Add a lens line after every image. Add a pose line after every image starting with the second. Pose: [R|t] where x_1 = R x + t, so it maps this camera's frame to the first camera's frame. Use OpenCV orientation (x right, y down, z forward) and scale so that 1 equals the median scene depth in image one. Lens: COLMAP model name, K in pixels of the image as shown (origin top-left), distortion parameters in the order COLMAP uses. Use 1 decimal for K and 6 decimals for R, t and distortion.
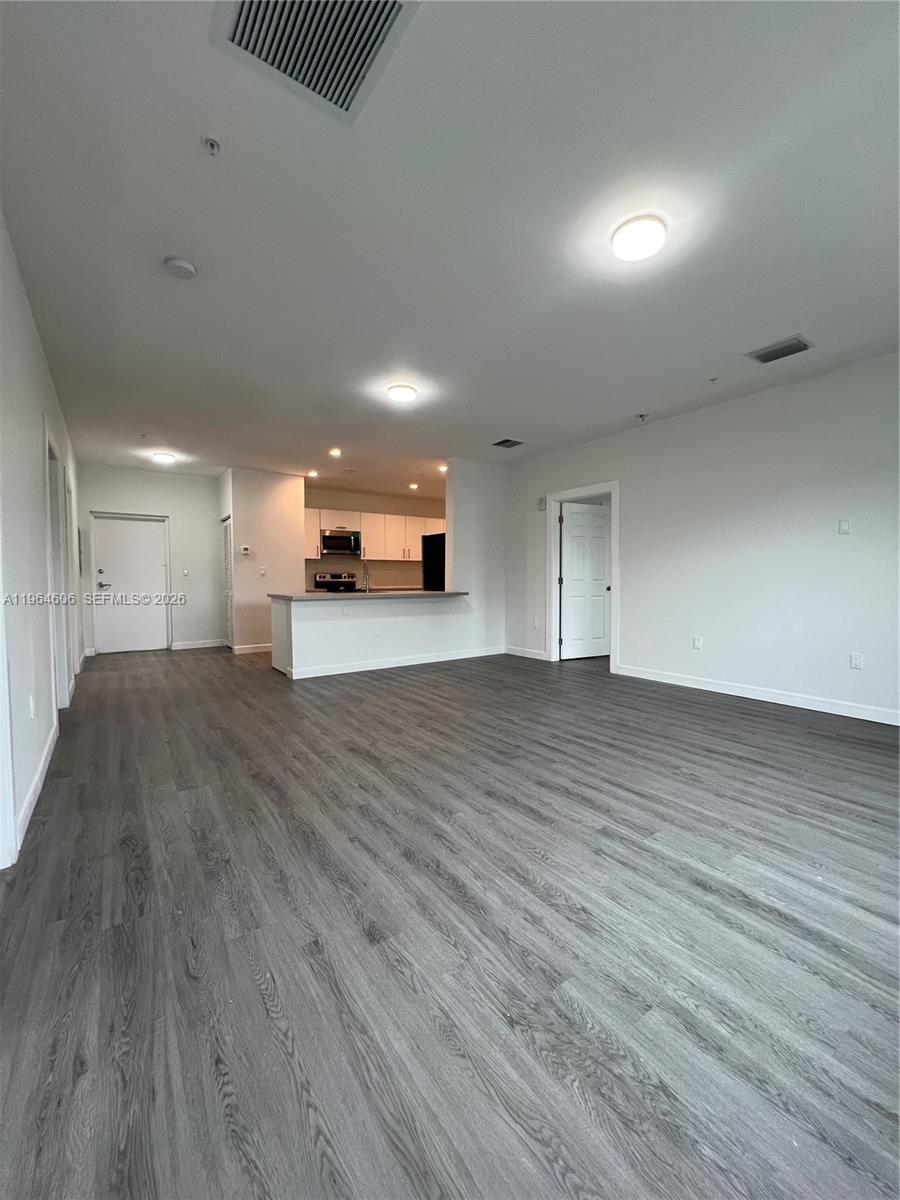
lens RADIAL K [[478.3, 0, 450.0], [0, 478.3, 600.0], [0, 0, 1]] dist [-0.001813, 0.000087]
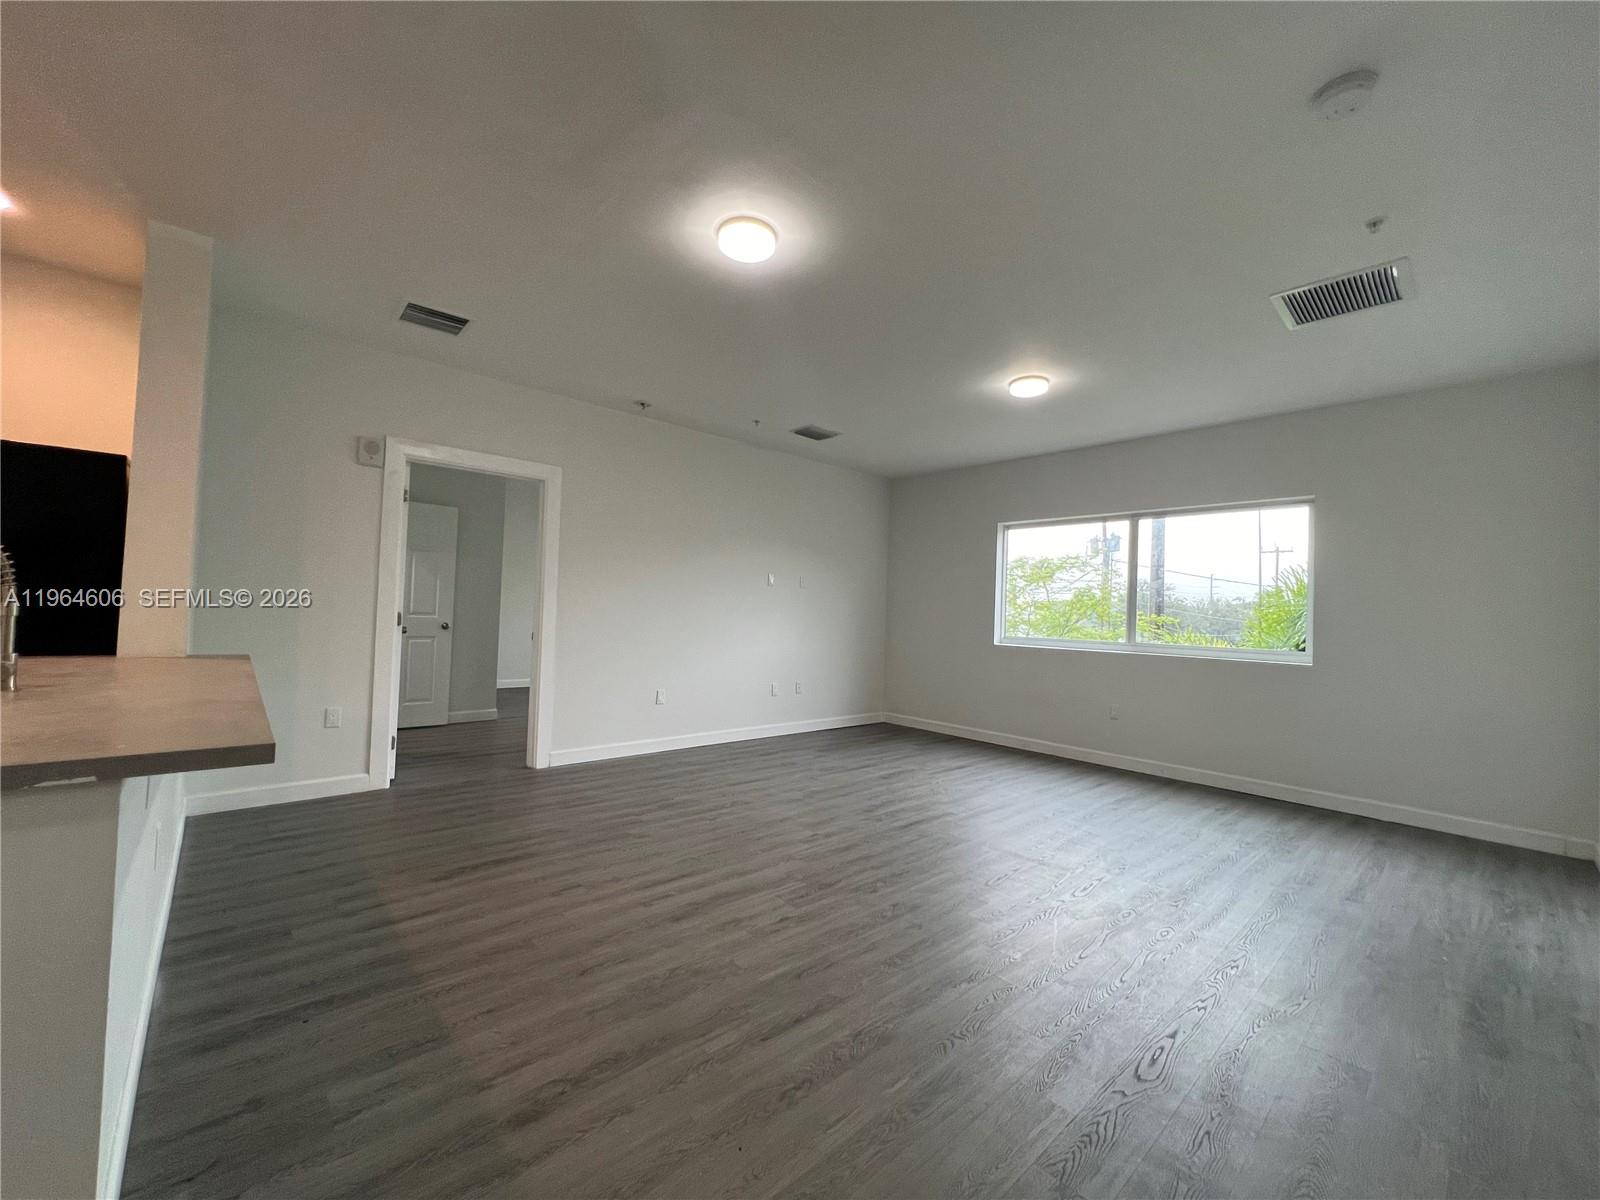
lens RADIAL K [[637.7, 0, 798.6], [0, 637.7, 595.3], [0, 0, 1]] dist [-0.001813, 0.000087]
pose [[-0.122080, 0.026318, 0.992171, -0.824238], [0.008288, 0.999641, -0.025496, -0.076084], [-0.992486, 0.005110, -0.122254, 1.173602]]
